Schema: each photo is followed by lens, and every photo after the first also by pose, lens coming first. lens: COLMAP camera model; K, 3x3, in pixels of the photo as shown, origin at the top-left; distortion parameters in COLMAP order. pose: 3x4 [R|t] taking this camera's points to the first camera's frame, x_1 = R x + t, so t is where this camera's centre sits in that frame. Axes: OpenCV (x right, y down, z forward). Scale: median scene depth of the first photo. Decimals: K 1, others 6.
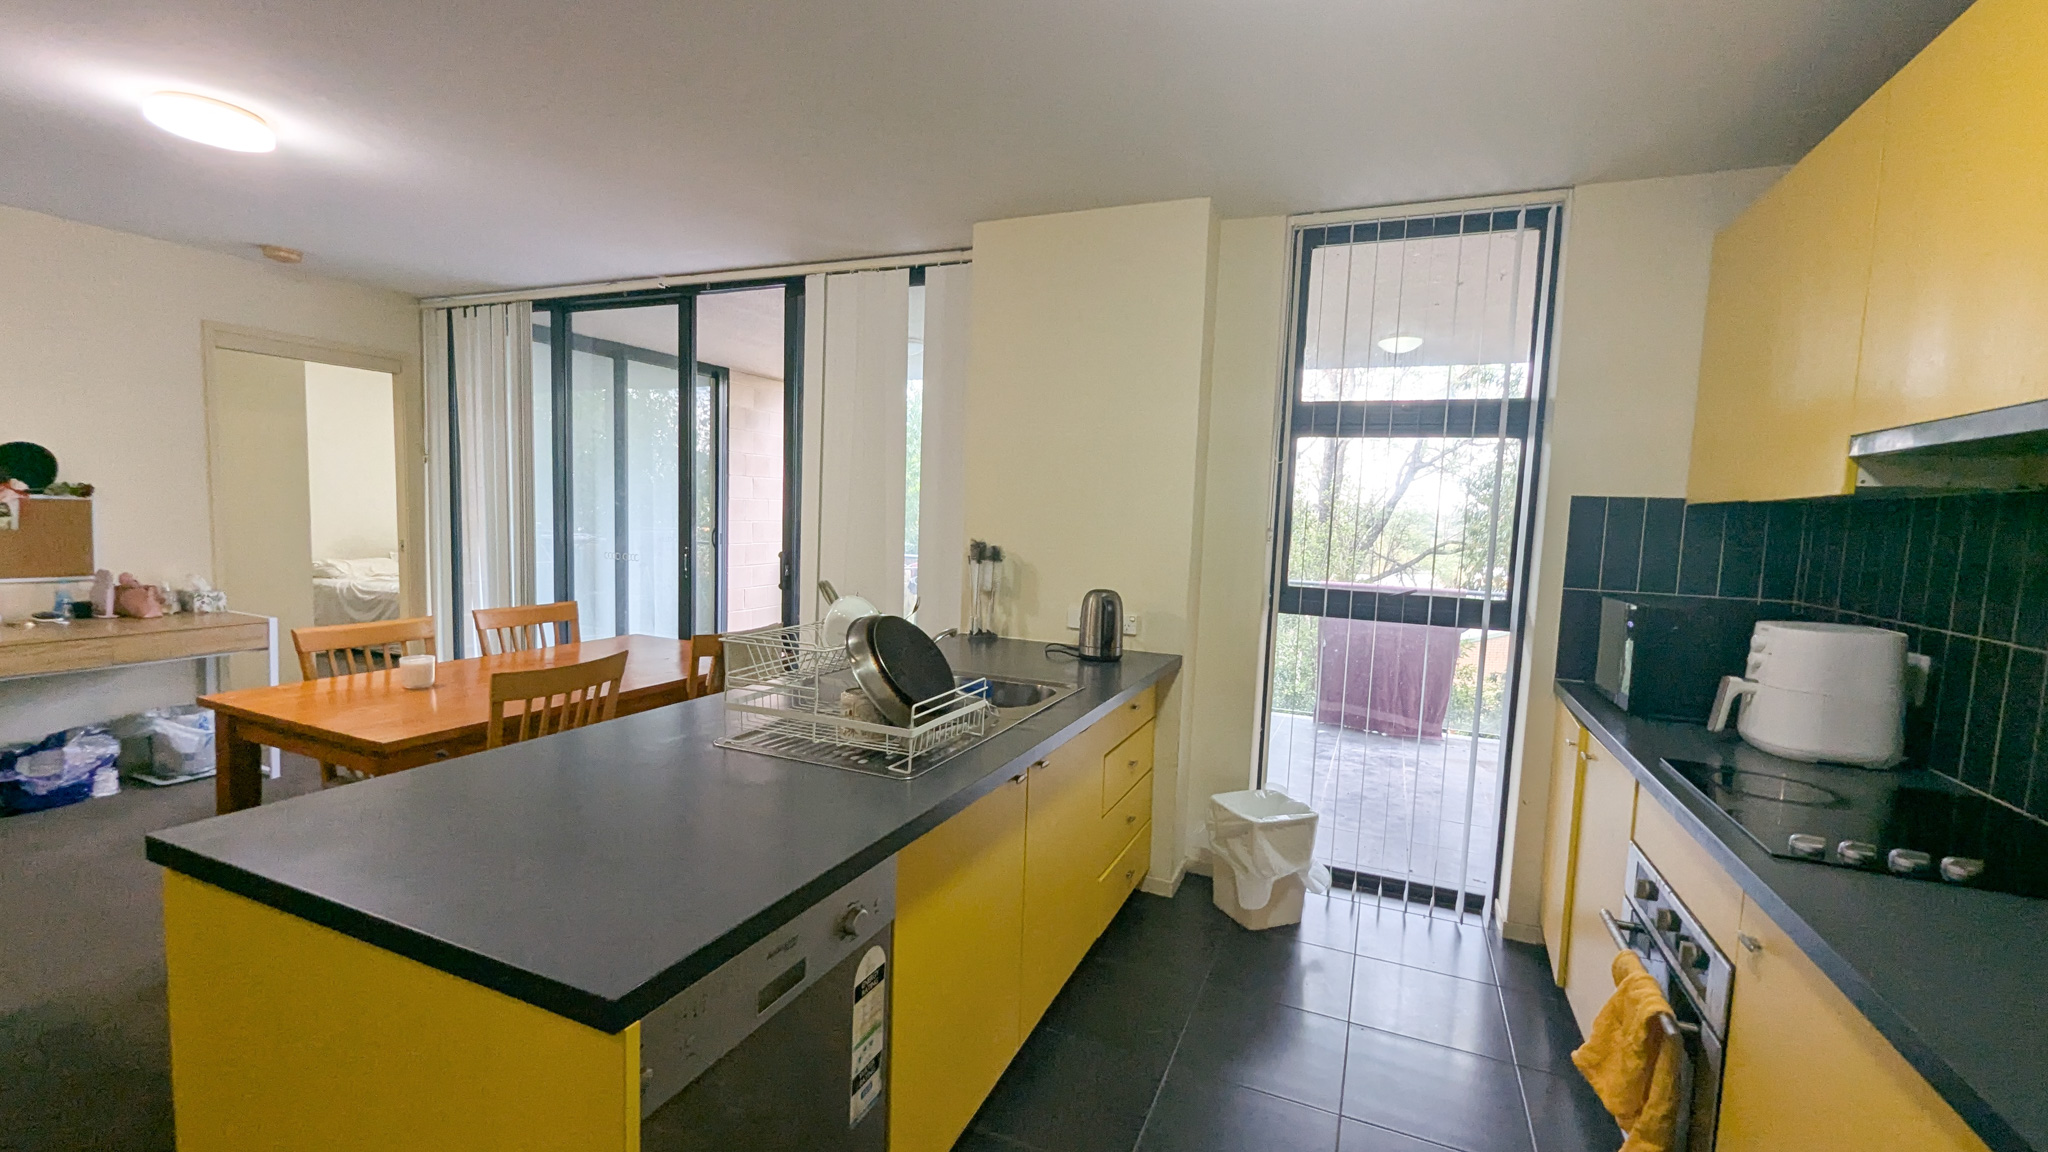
lens RADIAL K [[851.9, 0, 1028.6], [0, 851.9, 582.4], [0, 0, 1]] dist [0.012172, -0.000215]
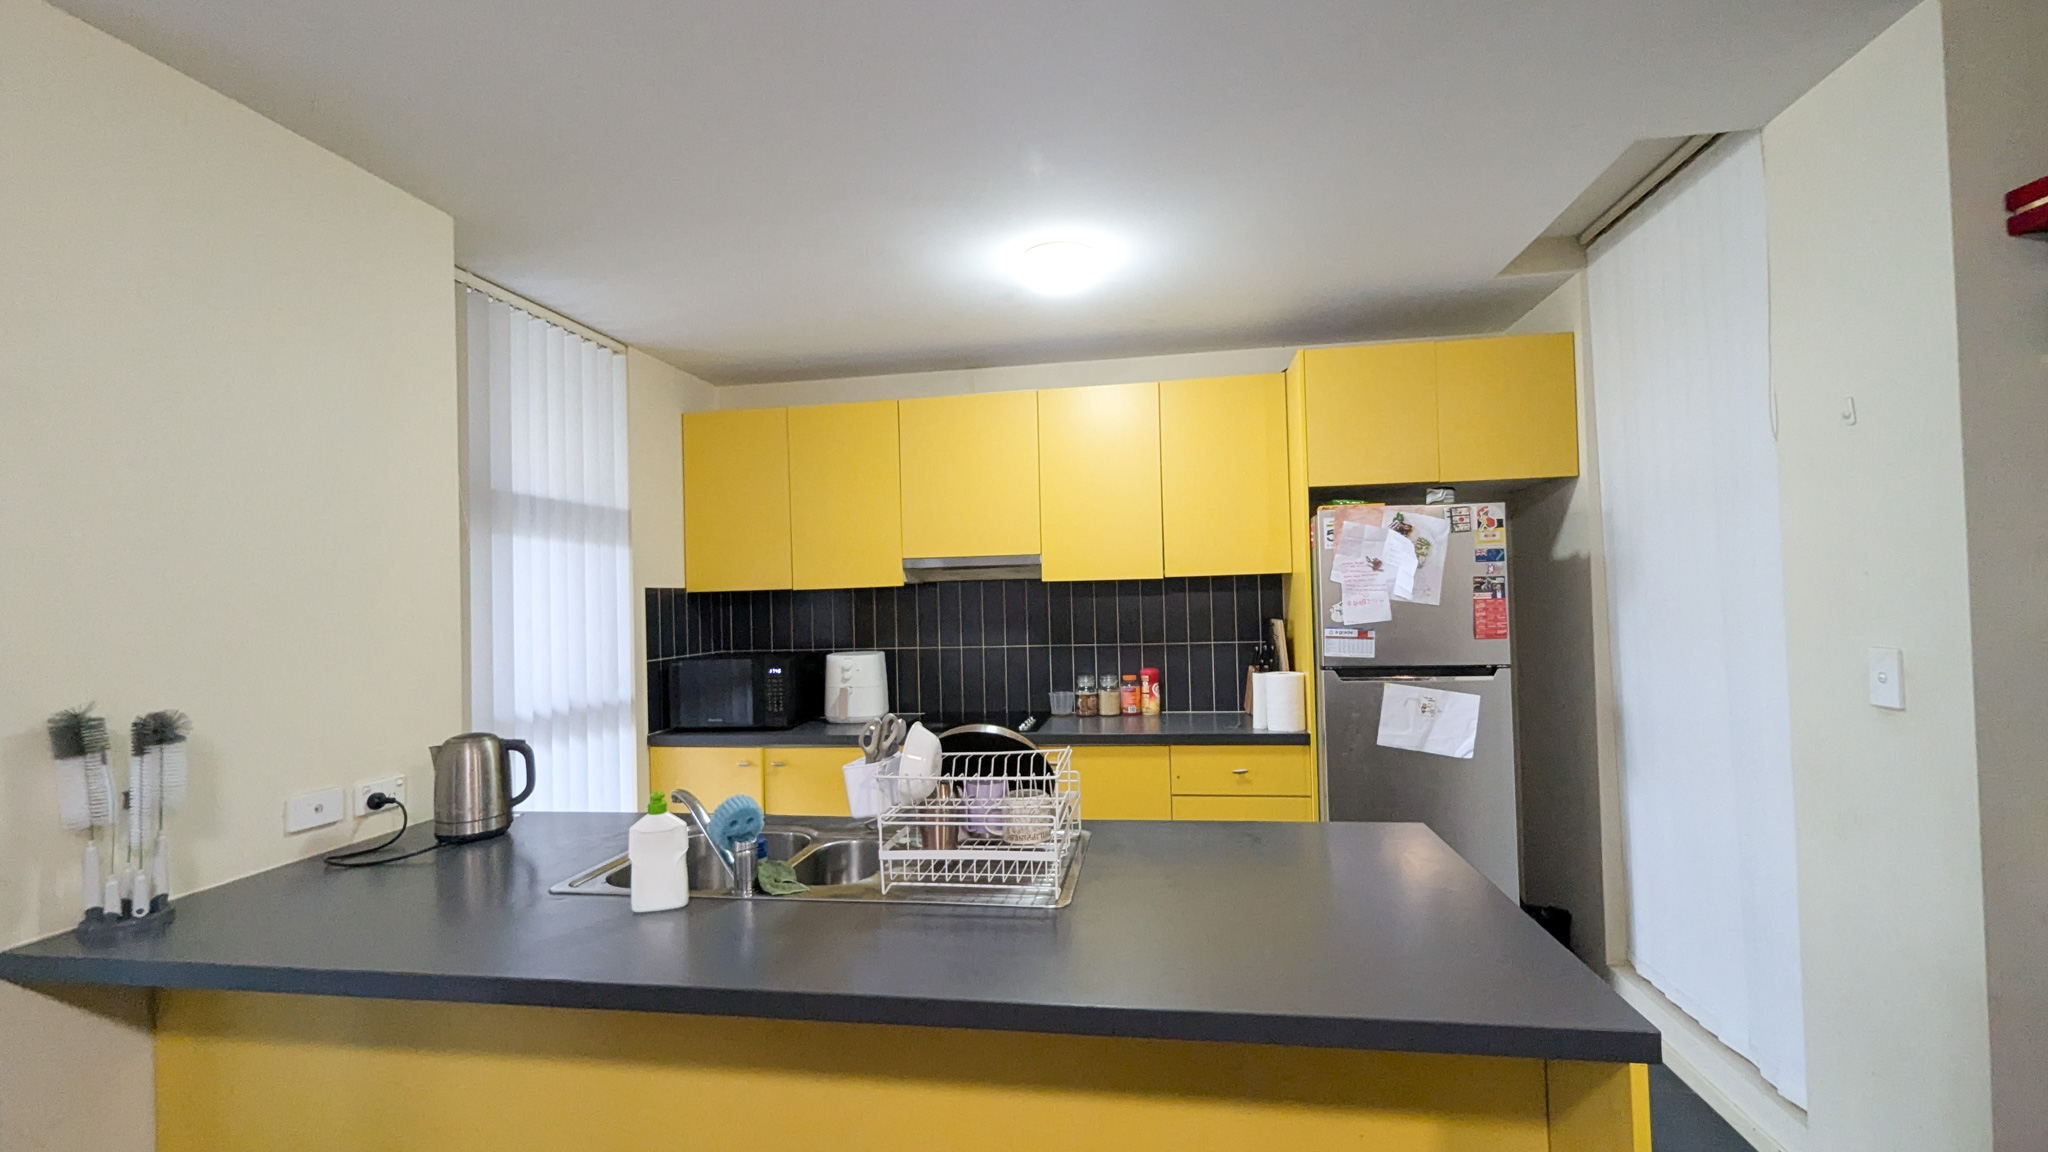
lens RADIAL K [[851.9, 0, 1028.6], [0, 851.9, 582.4], [0, 0, 1]] dist [0.012172, -0.000215]
pose [[-0.249950, -0.011257, 0.968193, -0.625890], [0.104319, 0.993799, 0.038486, -0.083518], [-0.962623, 0.110620, -0.247225, 0.644081]]
